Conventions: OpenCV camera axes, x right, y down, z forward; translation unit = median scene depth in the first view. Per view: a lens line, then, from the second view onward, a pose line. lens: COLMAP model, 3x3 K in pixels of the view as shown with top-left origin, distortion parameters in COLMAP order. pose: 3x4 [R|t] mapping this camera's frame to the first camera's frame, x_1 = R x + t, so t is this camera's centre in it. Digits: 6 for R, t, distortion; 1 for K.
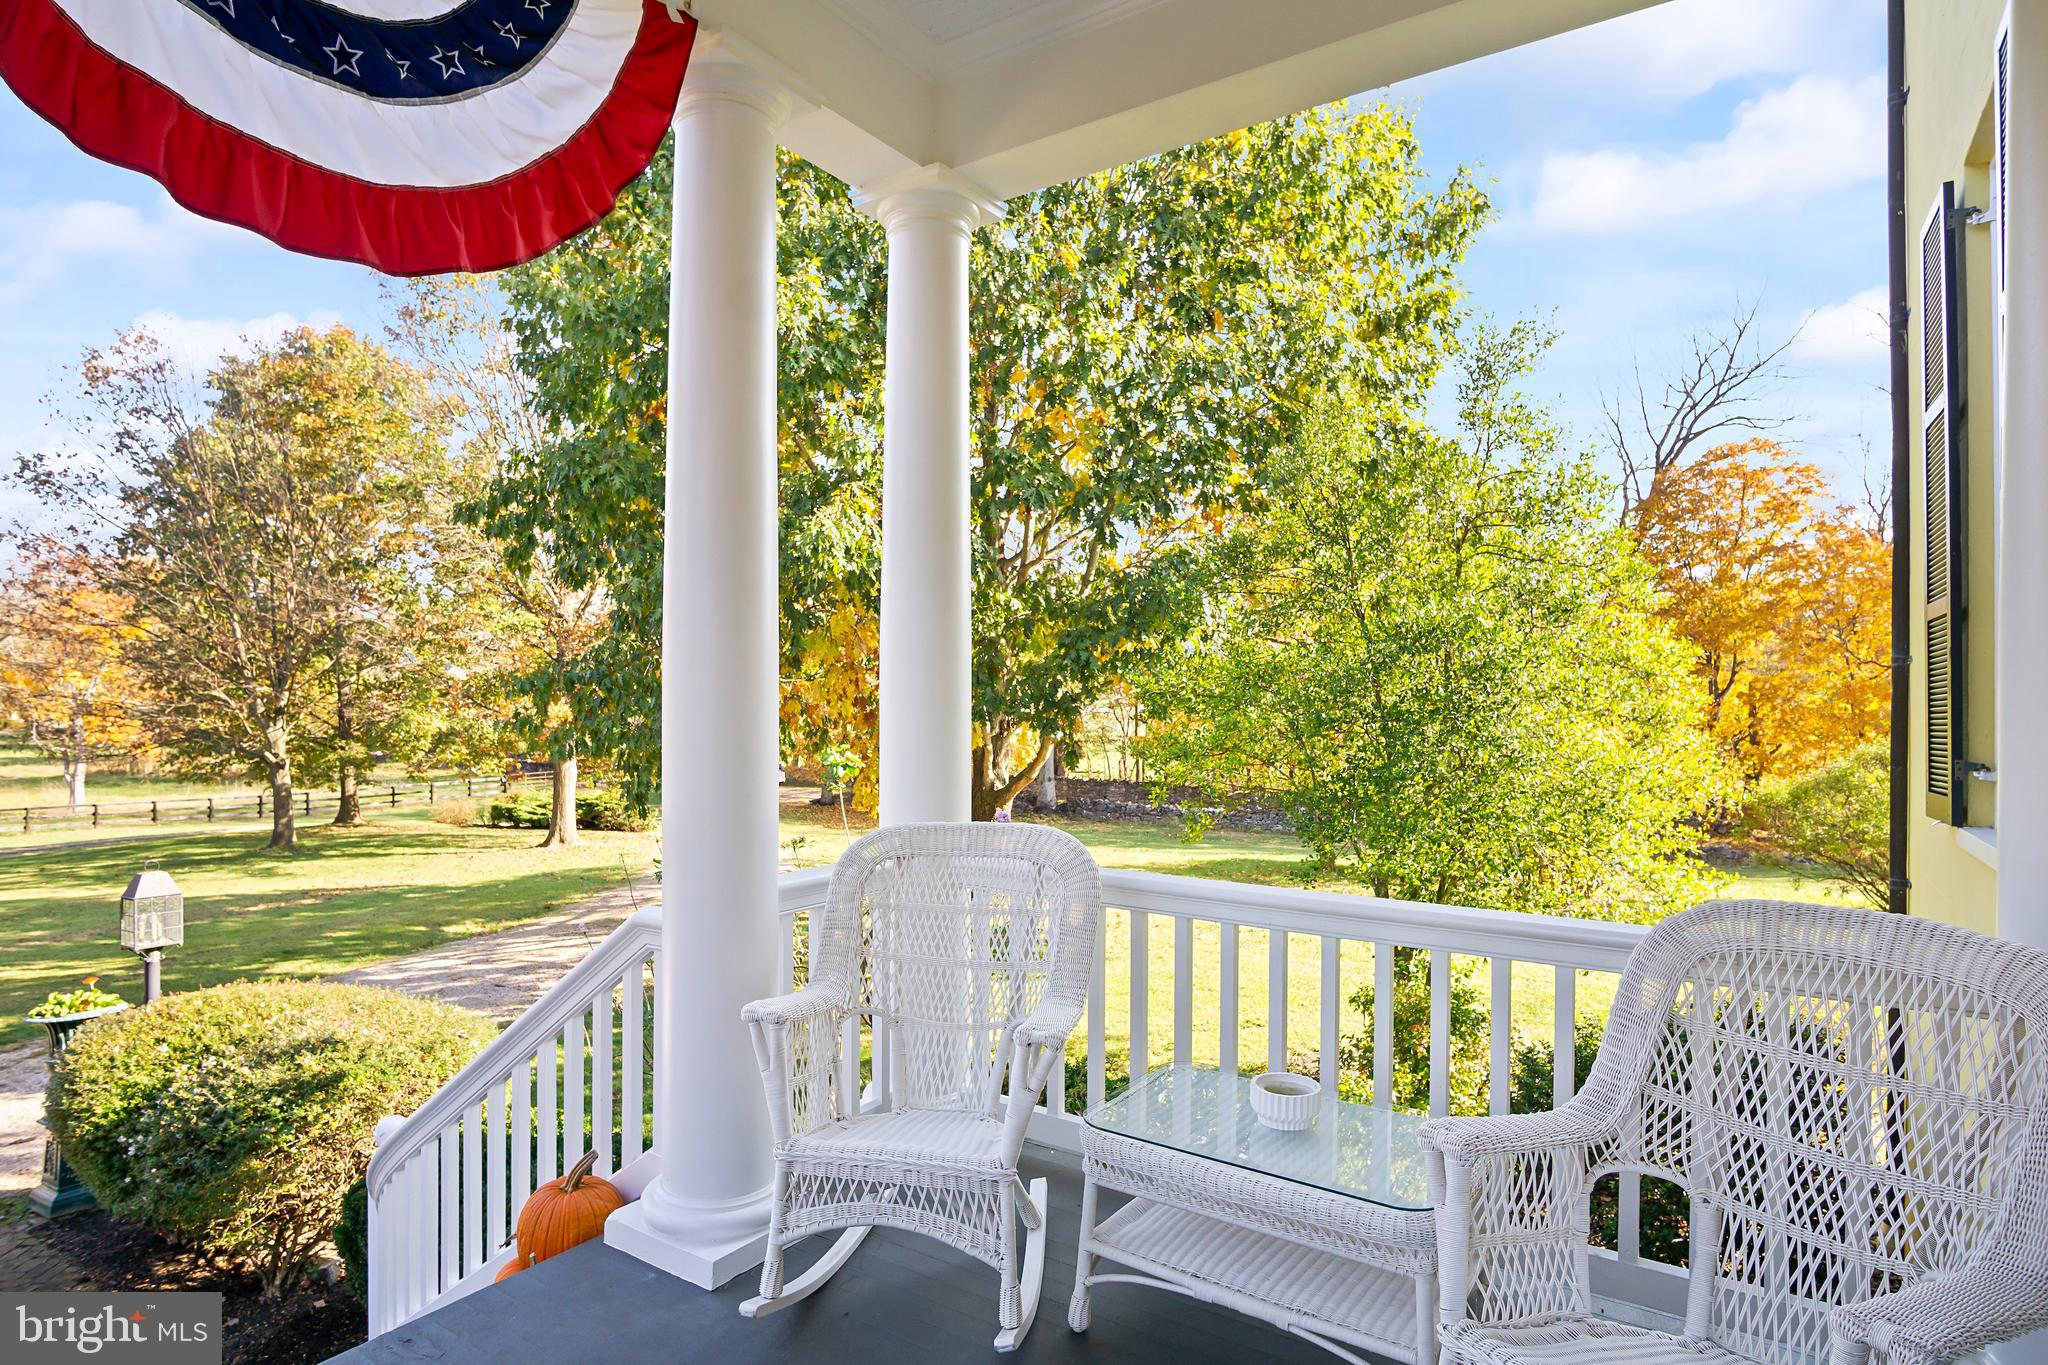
lens RADIAL K [[1131.0, 0, 1024.0], [0, 1131.0, 682.5], [0, 0, 1]] dist [-0.018287, 0.001721]
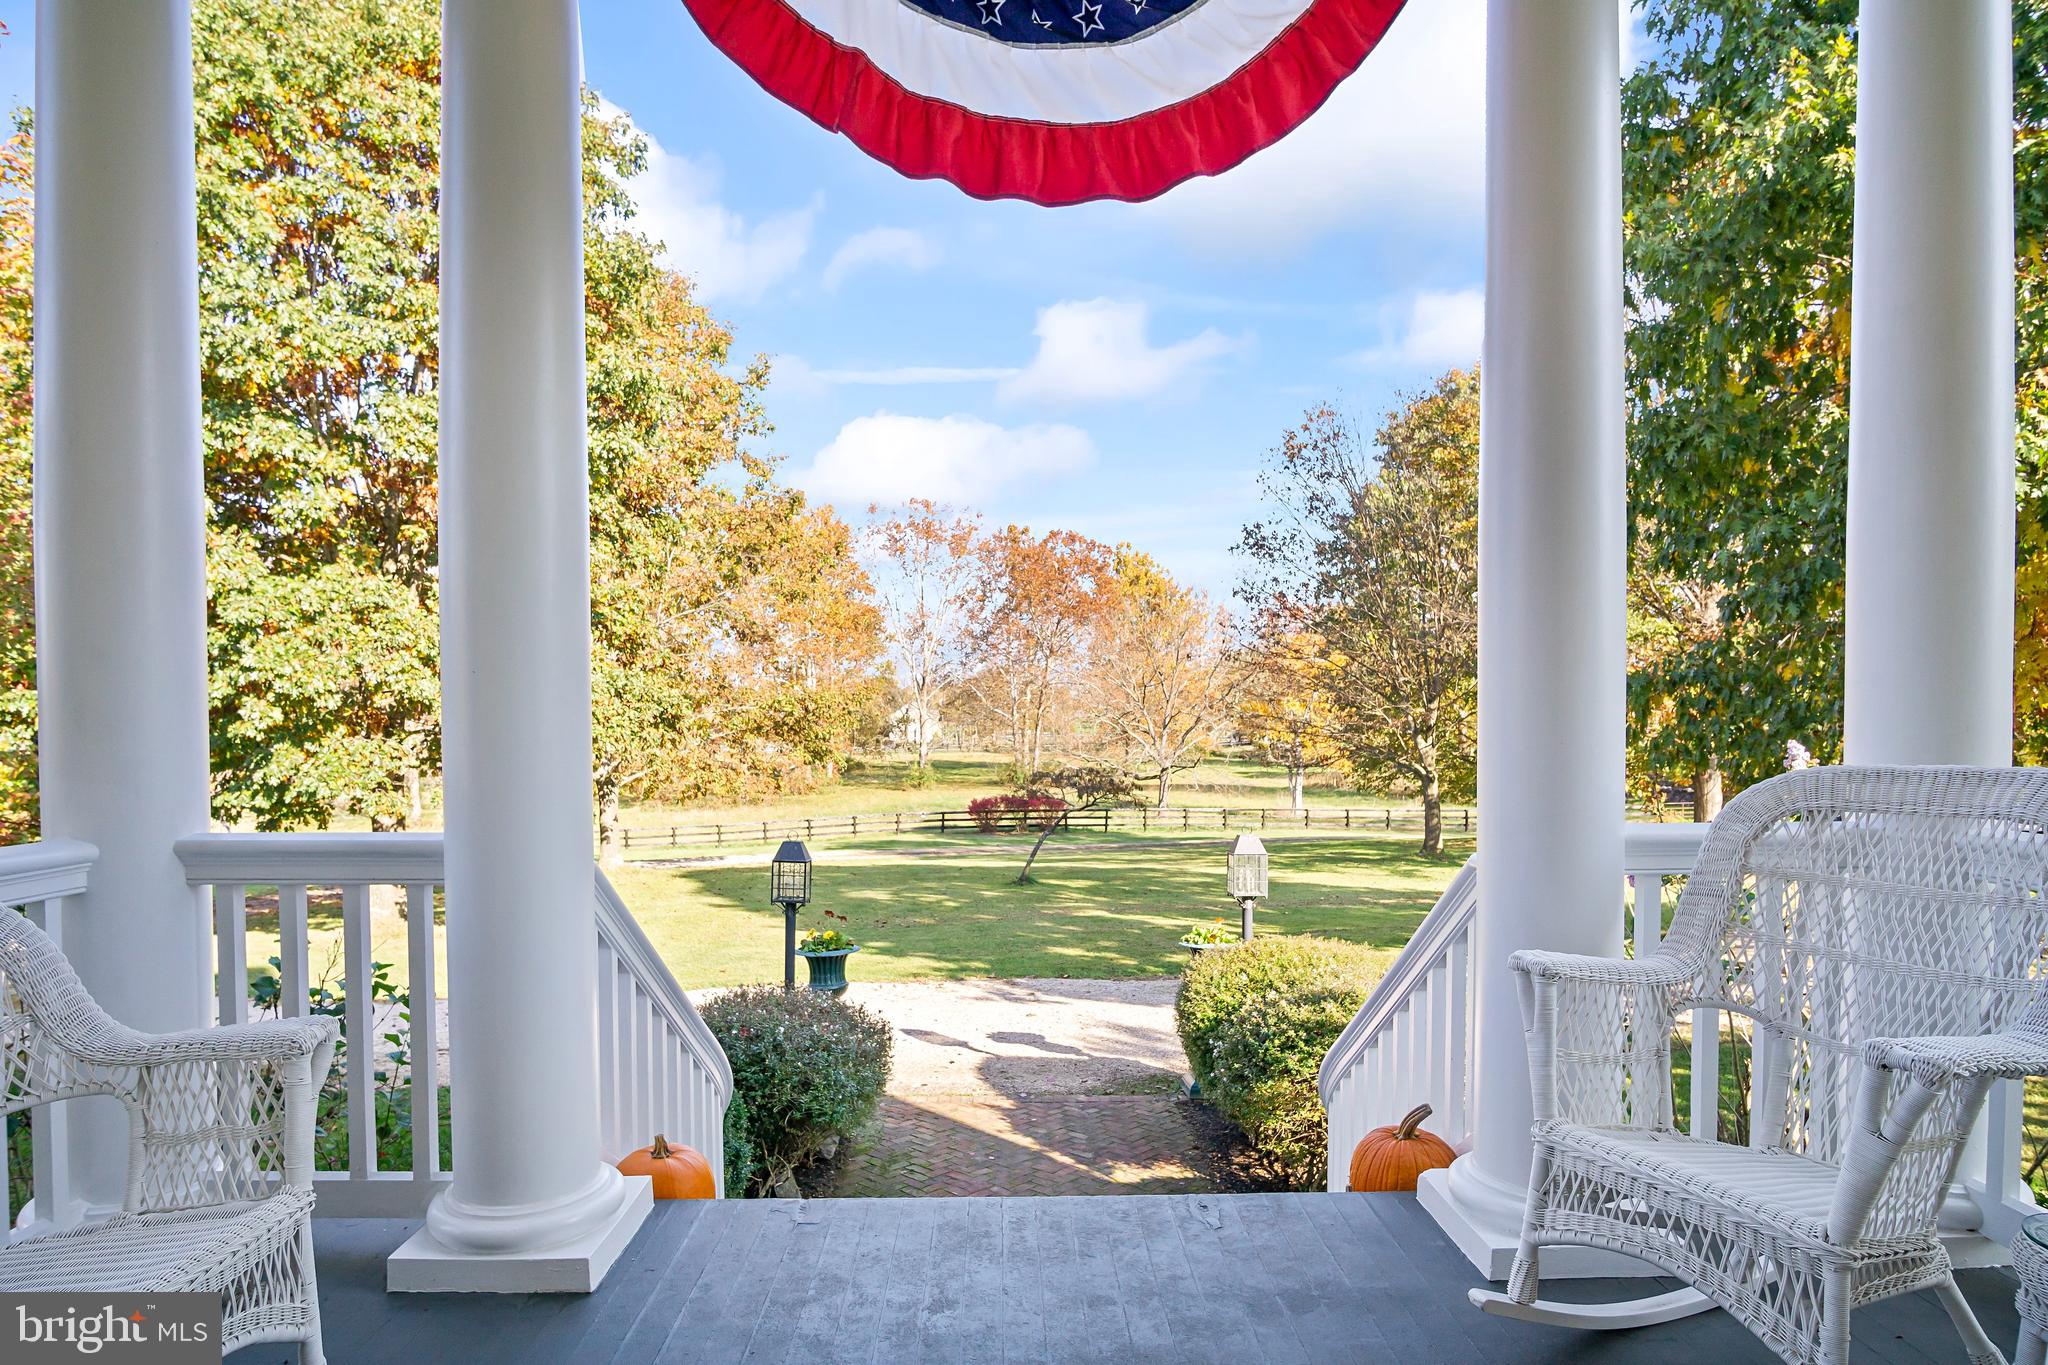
lens RADIAL K [[1159.5, 0, 1023.8], [0, 1159.5, 774.8], [0, 0, 1]] dist [-0.033704, 0.000292]
pose [[0.543960, 0.021754, -0.838829, 0.080473], [0.008156, 0.999480, 0.031210, 0.038891], [0.839072, -0.023818, 0.543499, 0.073177]]
